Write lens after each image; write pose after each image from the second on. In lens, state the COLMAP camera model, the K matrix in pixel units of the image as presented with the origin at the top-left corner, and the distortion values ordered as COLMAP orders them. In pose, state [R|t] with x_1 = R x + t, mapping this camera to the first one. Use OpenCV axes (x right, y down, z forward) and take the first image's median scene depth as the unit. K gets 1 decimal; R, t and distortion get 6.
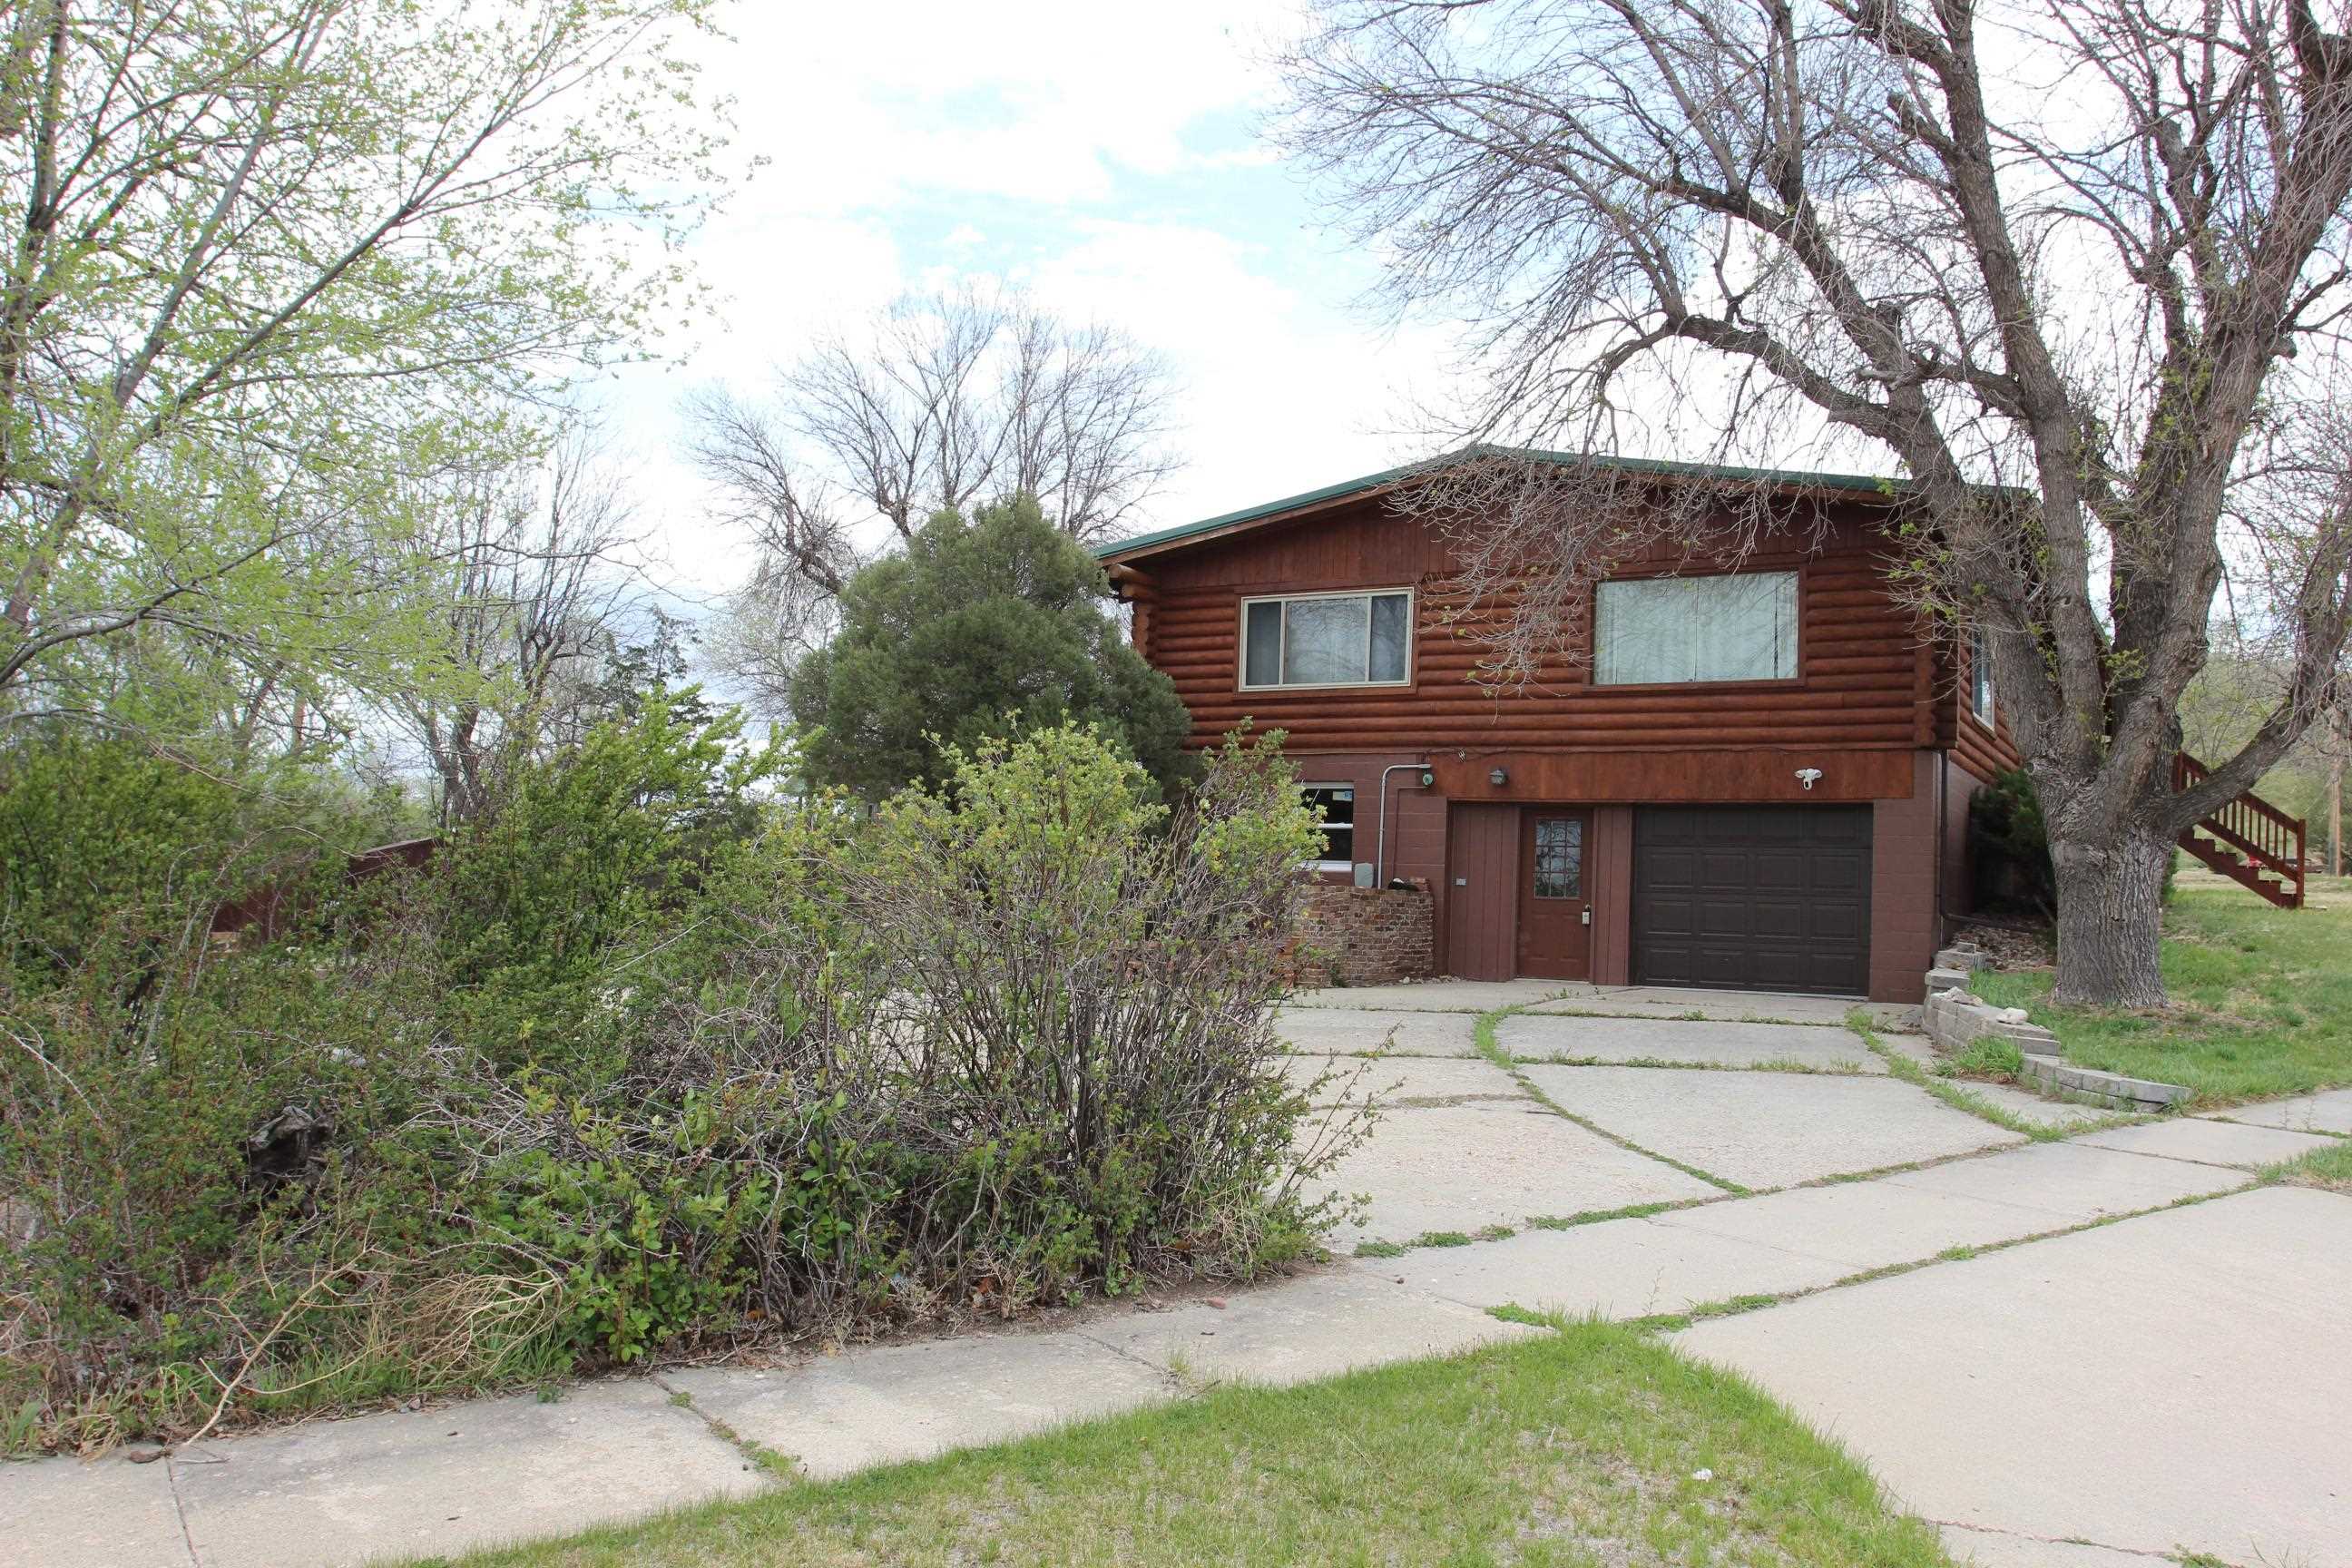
lens RADIAL K [[1872.6, 0, 1176.0], [0, 1872.6, 784.0], [0, 0, 1]] dist [-0.104421, 0.100046]
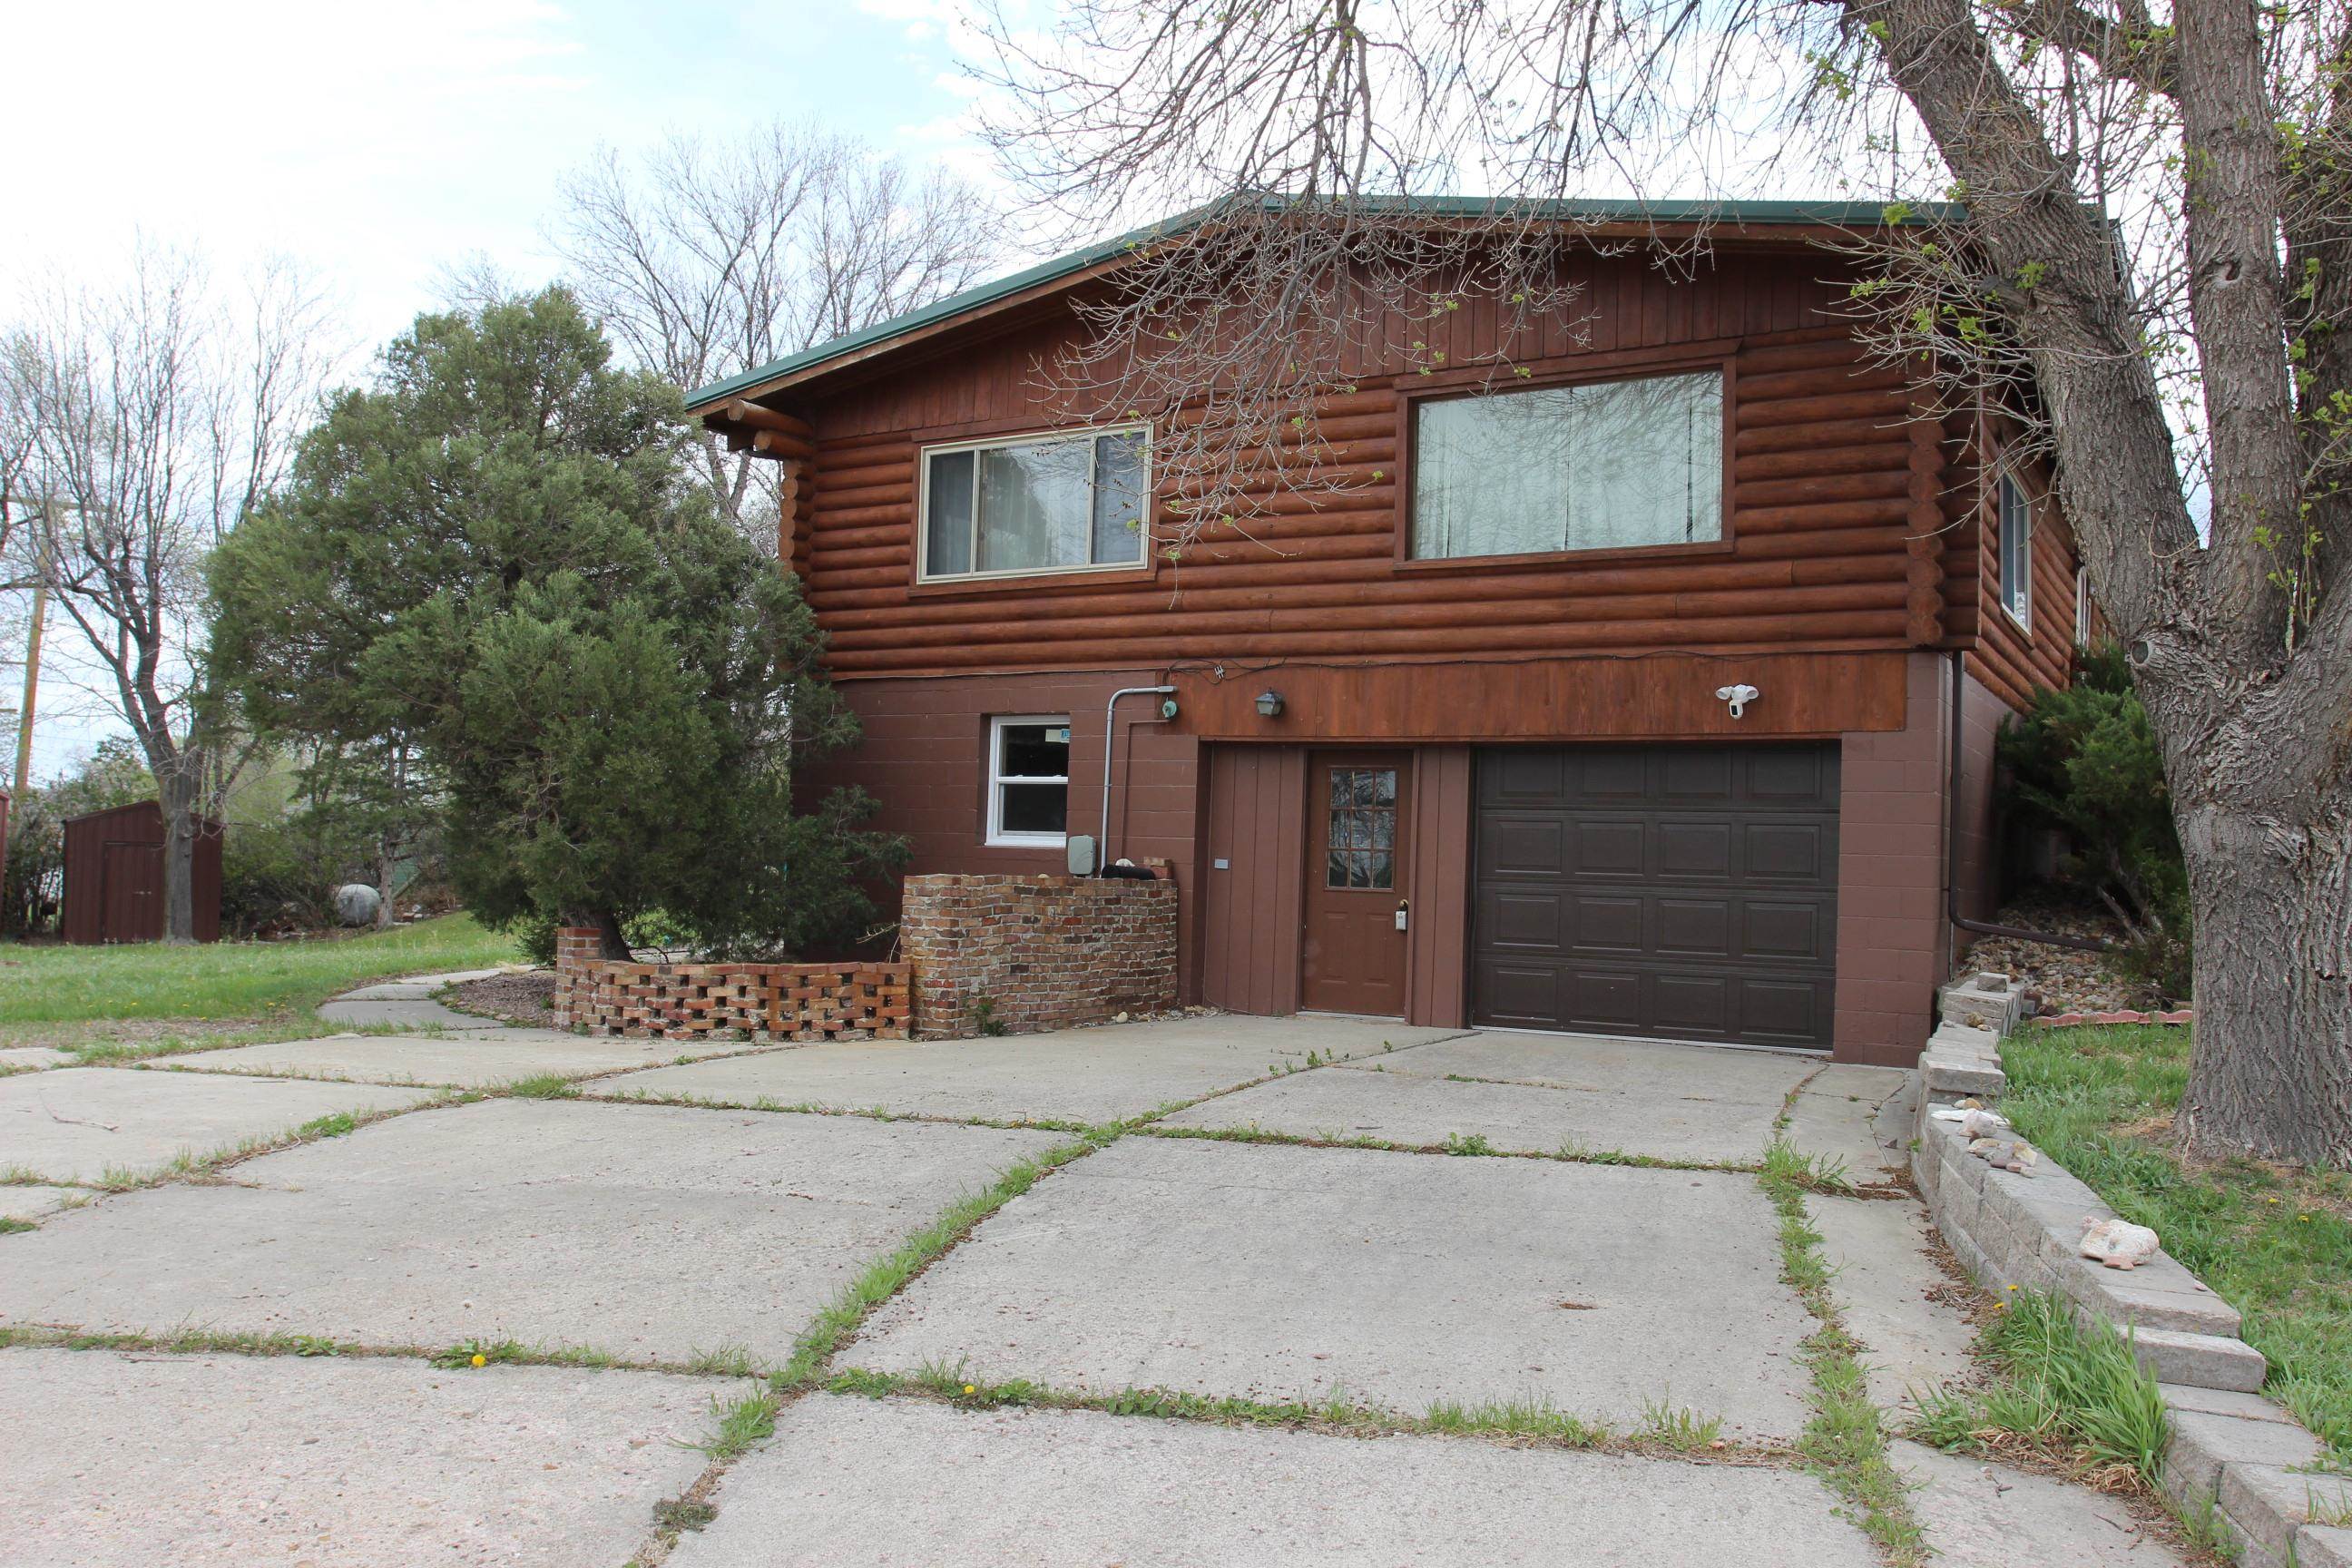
lens RADIAL K [[1872.6, 0, 1176.0], [0, 1872.6, 784.0], [0, 0, 1]] dist [-0.104421, 0.100046]
pose [[0.999962, -0.006058, -0.006290, 0.144456], [0.006213, 0.999668, 0.025021, 0.007658], [0.006136, -0.025059, 0.999667, 0.346347]]
